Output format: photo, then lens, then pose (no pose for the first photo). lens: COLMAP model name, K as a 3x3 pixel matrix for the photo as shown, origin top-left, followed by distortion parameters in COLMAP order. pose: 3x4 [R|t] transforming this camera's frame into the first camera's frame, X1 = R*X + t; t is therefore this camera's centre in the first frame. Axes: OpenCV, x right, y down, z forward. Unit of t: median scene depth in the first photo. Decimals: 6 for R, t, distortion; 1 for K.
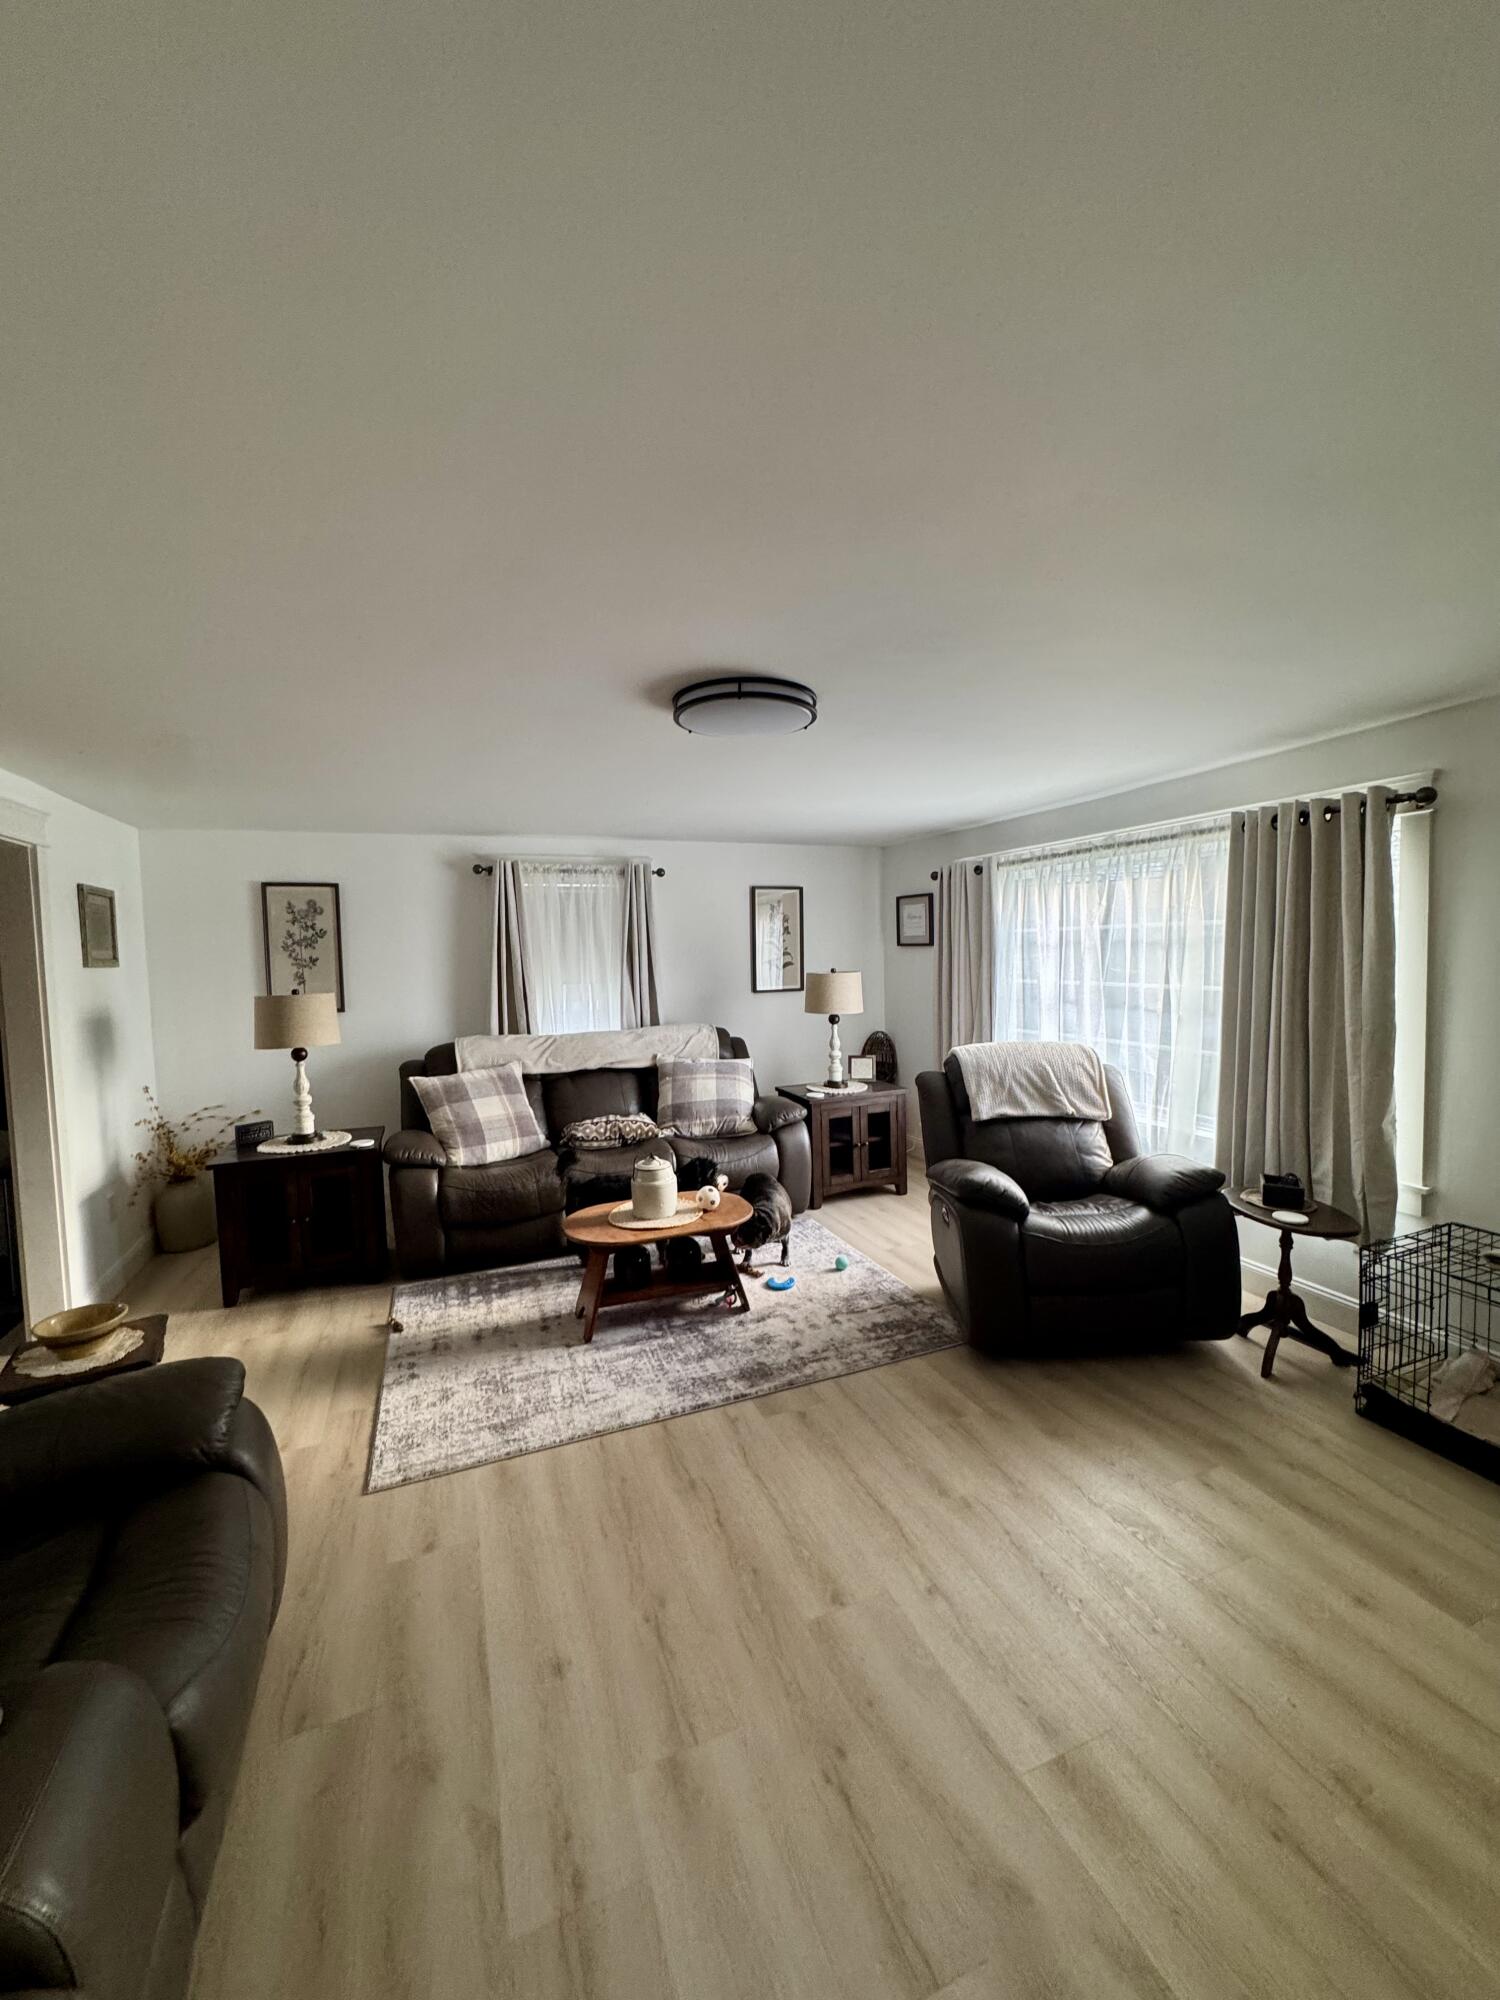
lens RADIAL K [[796.5, 0, 745.8], [0, 796.5, 1003.0], [0, 0, 1]] dist [0.001083, 0.000048]
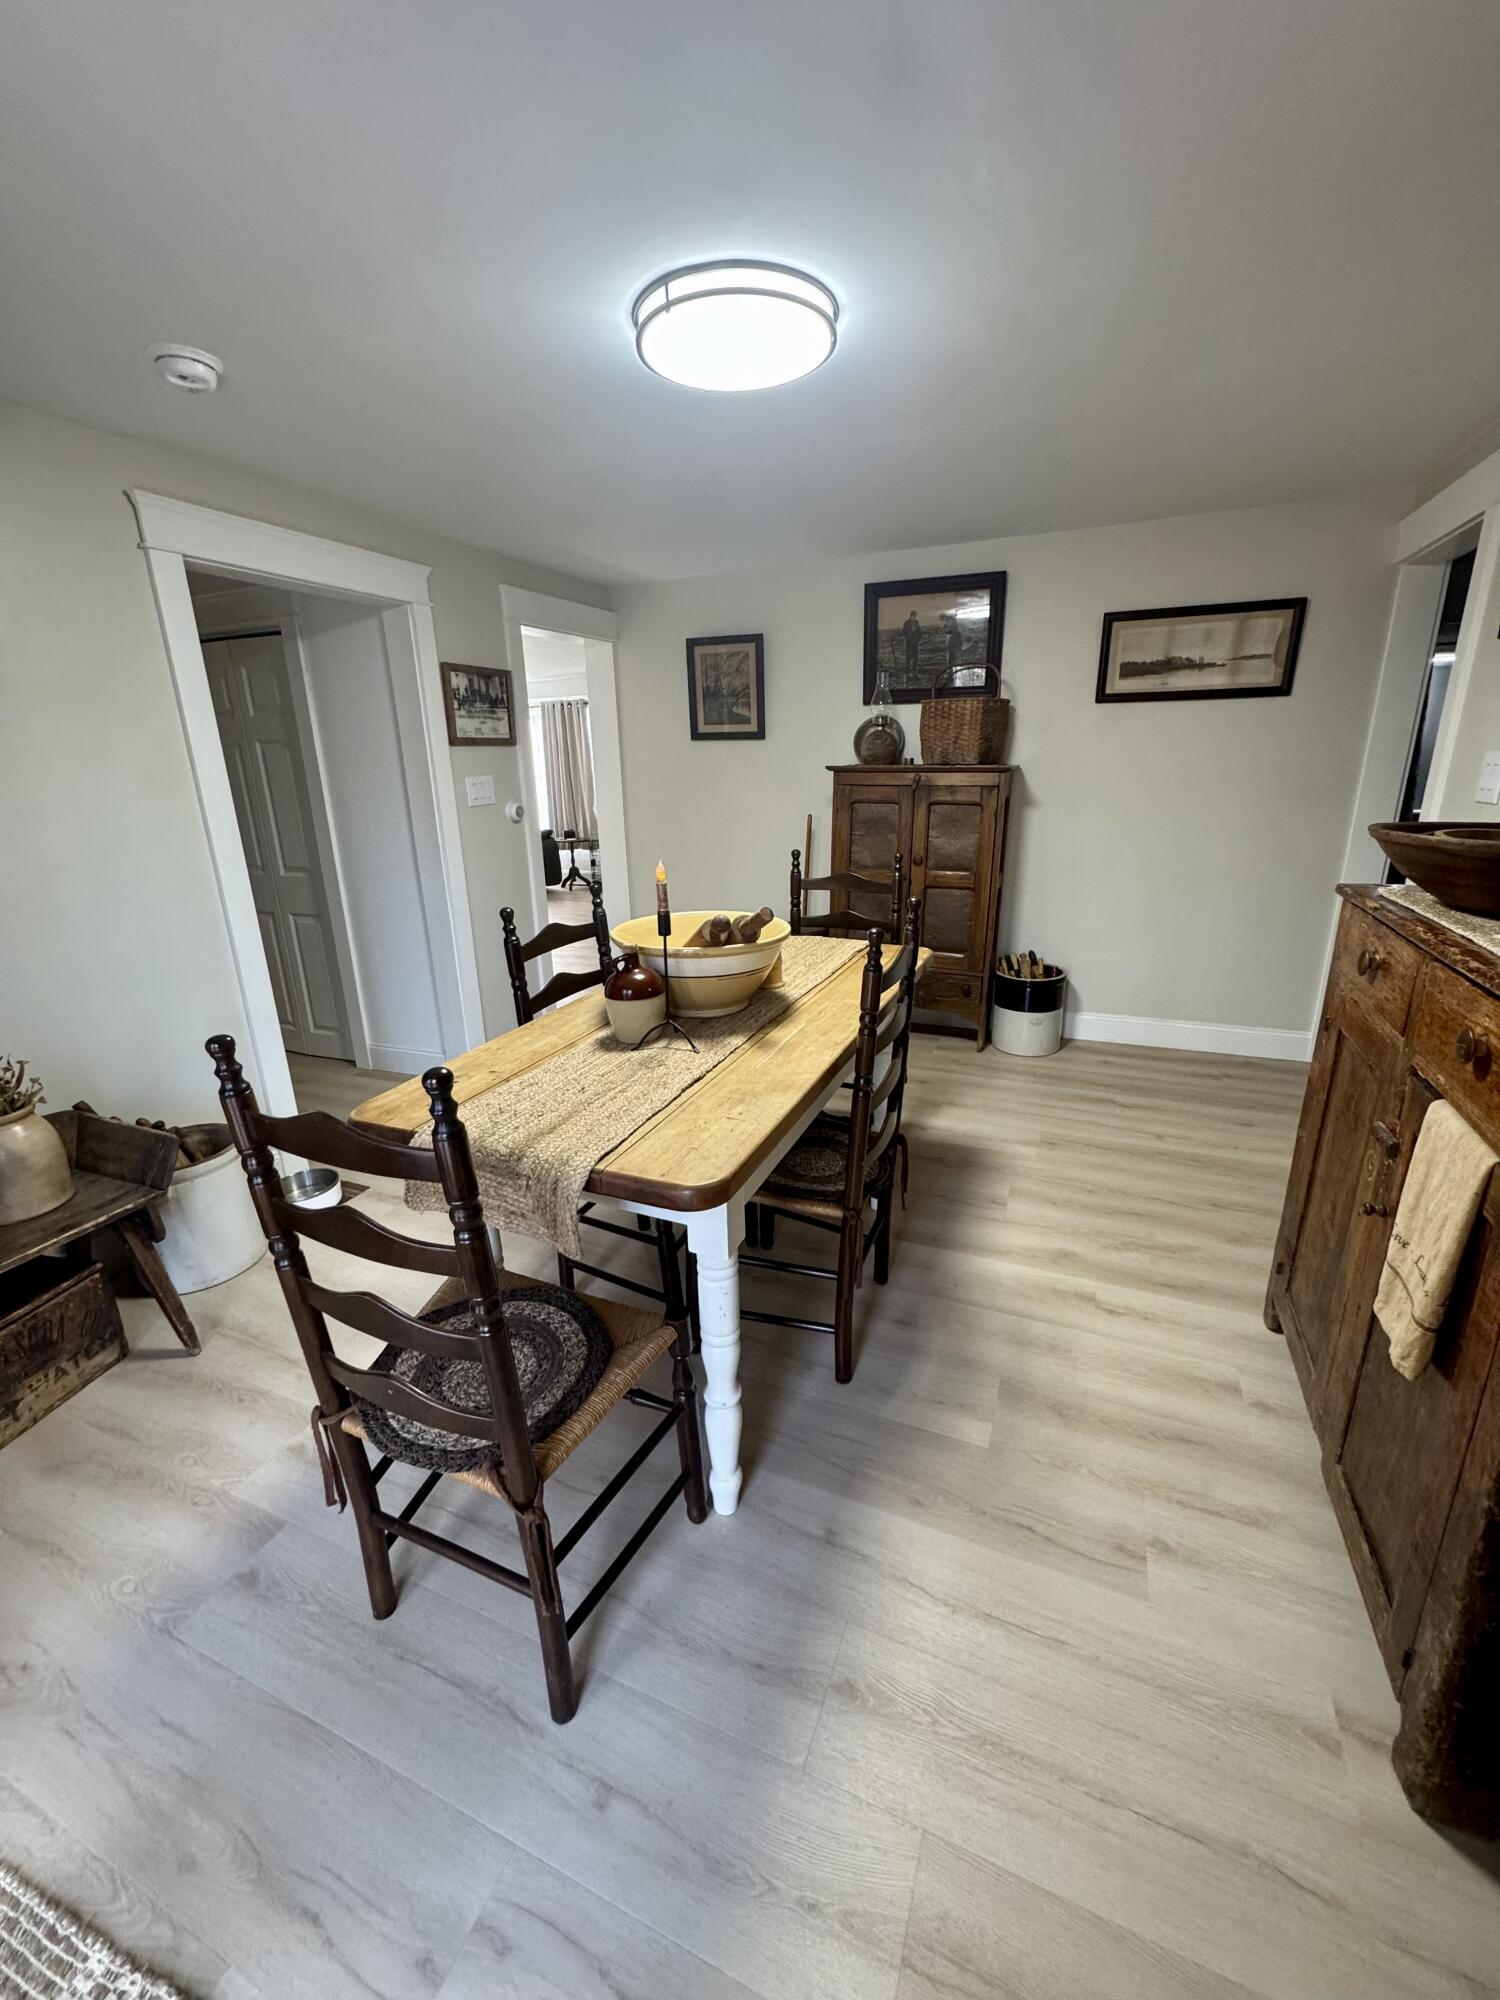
lens RADIAL K [[796.5, 0, 749.6], [0, 796.5, 997.5], [0, 0, 1]] dist [0.001083, 0.000048]
pose [[0.695302, -0.205244, 0.688789, -1.077415], [0.050587, 0.969956, 0.237961, 0.149771], [-0.716936, -0.130611, 0.684795, -1.667039]]
